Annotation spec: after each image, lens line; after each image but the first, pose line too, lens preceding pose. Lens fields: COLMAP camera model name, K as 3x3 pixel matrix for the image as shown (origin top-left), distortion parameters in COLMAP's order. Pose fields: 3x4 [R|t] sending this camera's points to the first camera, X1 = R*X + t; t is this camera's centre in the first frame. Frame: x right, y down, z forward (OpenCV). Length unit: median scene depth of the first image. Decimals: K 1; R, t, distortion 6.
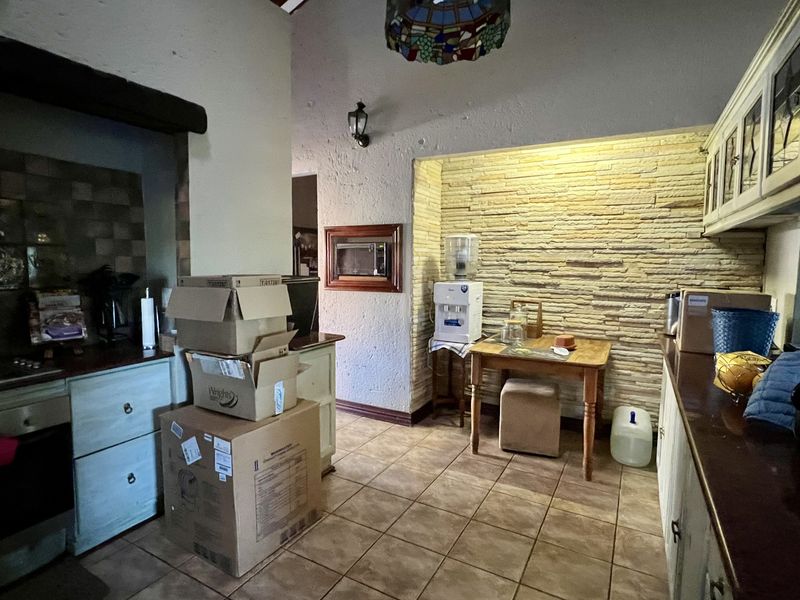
lens RADIAL K [[435.9, 0, 391.5], [0, 435.9, 299.7], [0, 0, 1]] dist [0.000028, -0.001545]
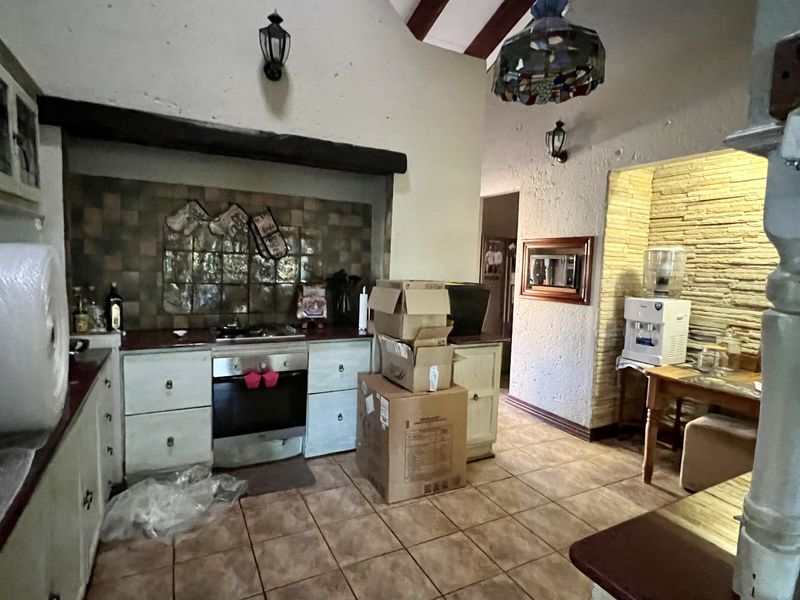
lens RADIAL K [[435.9, 0, 391.5], [0, 435.9, 299.7], [0, 0, 1]] dist [0.000028, -0.001545]
pose [[0.831933, 0.069034, -0.550566, 0.215928], [-0.077781, 0.996942, 0.007473, -0.001689], [0.549398, 0.036607, 0.834759, -0.087996]]
